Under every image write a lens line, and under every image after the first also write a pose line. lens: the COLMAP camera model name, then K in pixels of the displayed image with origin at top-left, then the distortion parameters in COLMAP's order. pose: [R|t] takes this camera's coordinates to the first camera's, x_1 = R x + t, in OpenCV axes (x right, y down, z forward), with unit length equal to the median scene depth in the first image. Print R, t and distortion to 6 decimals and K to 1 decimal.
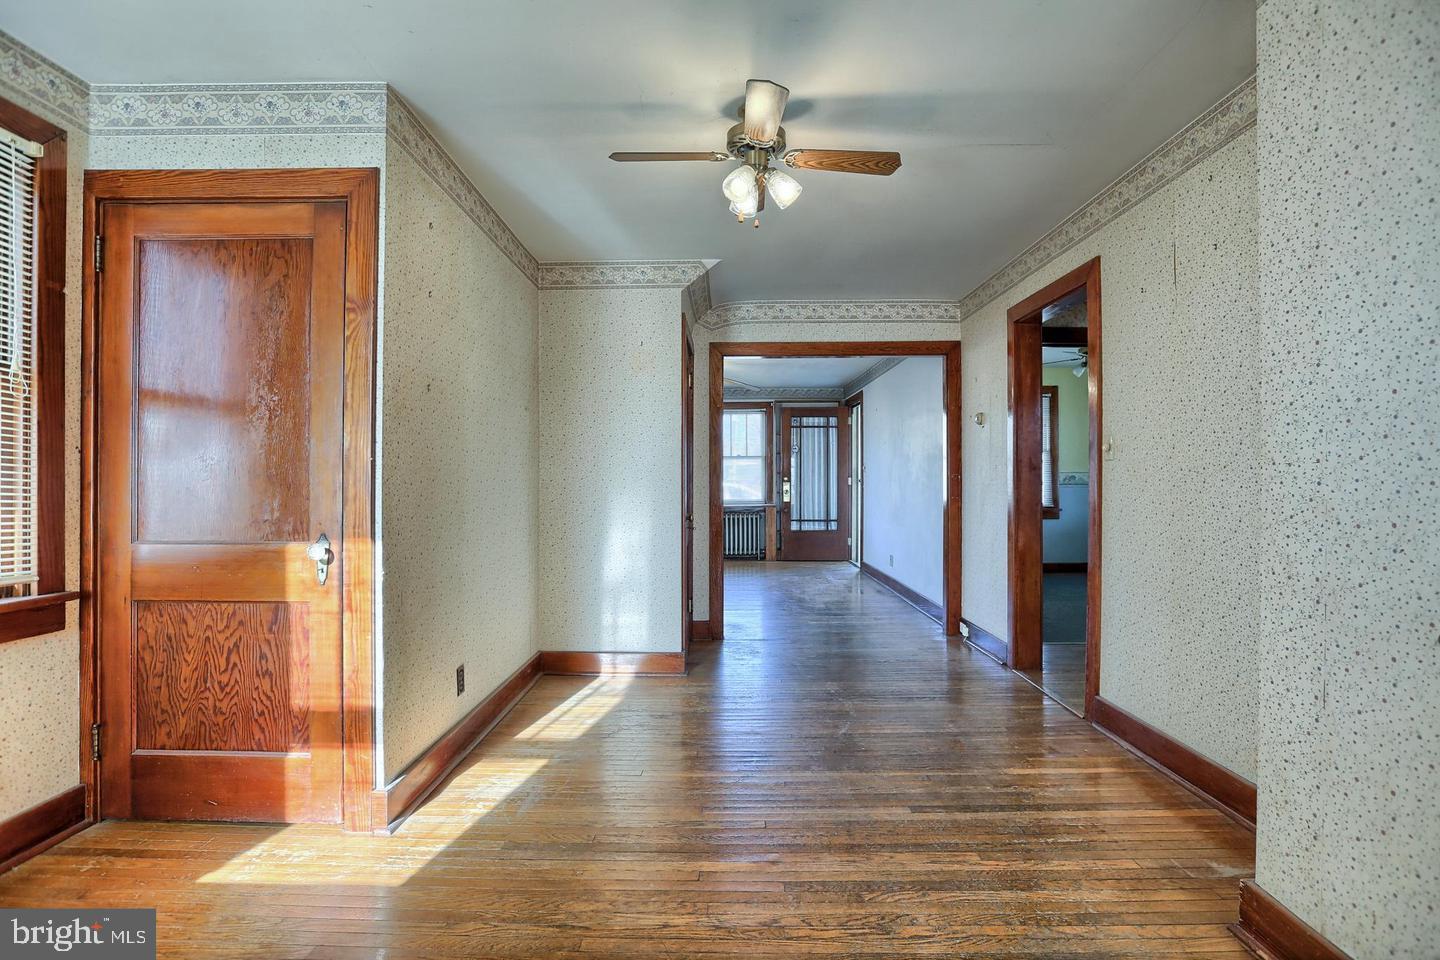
lens RADIAL K [[711.2, 0, 720.0], [0, 711.2, 480.0], [0, 0, 1]] dist [-0.062452, 0.036117]
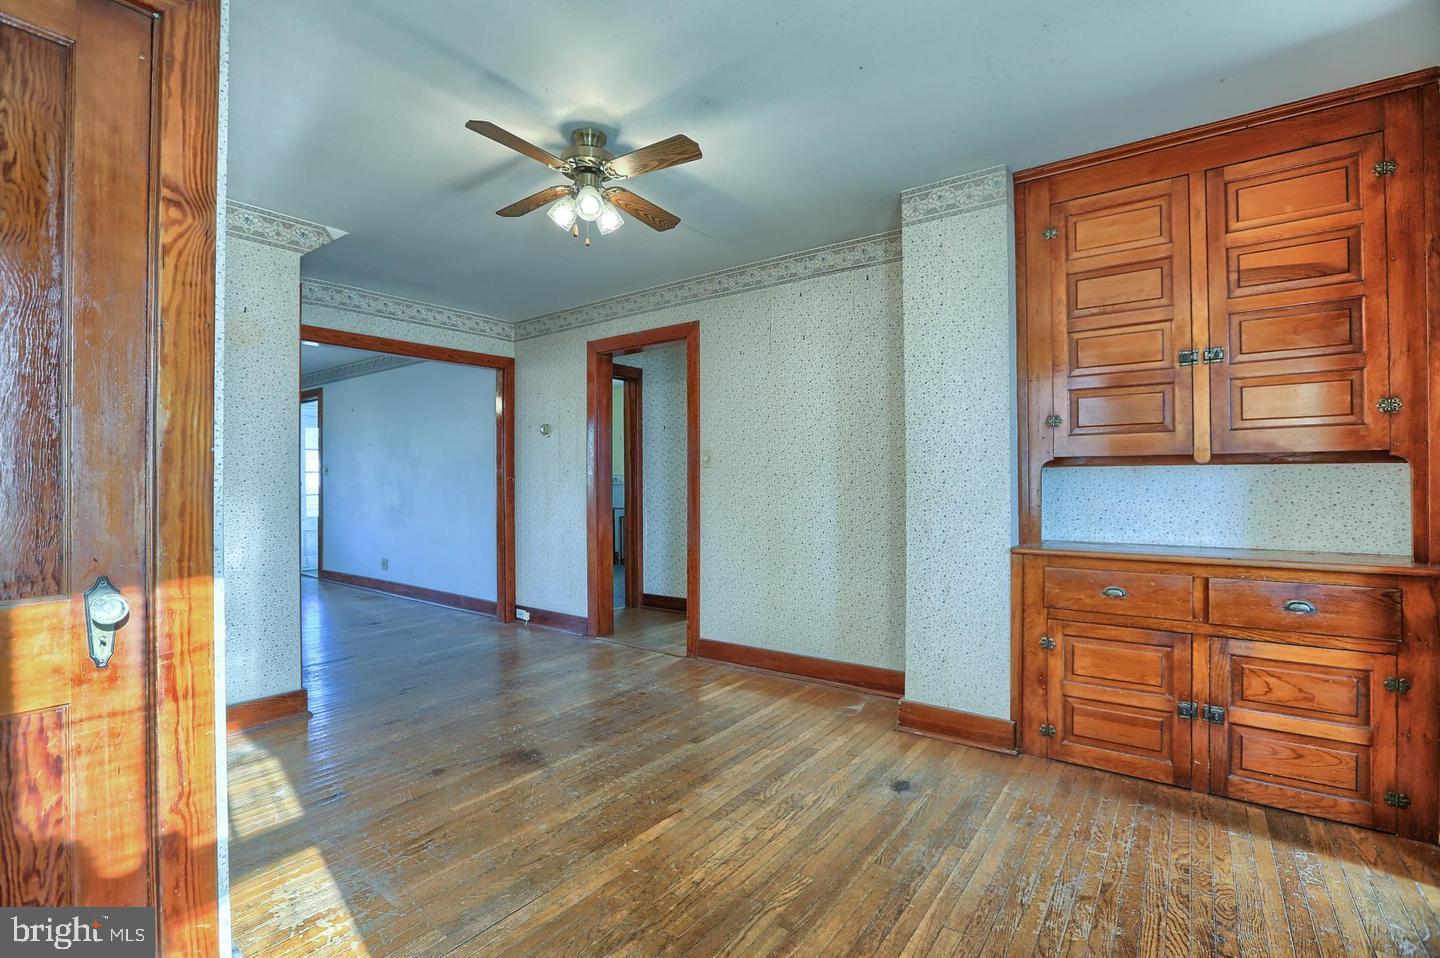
lens RADIAL K [[648.6, 0, 720.0], [0, 648.6, 479.0], [0, 0, 1]] dist [-0.044558, 0.012294]
pose [[0.588500, 0.001828, 0.808495, -0.625619], [0.002352, 0.999989, -0.003973, 0.000195], [-0.808494, 0.004240, 0.588490, 0.268098]]
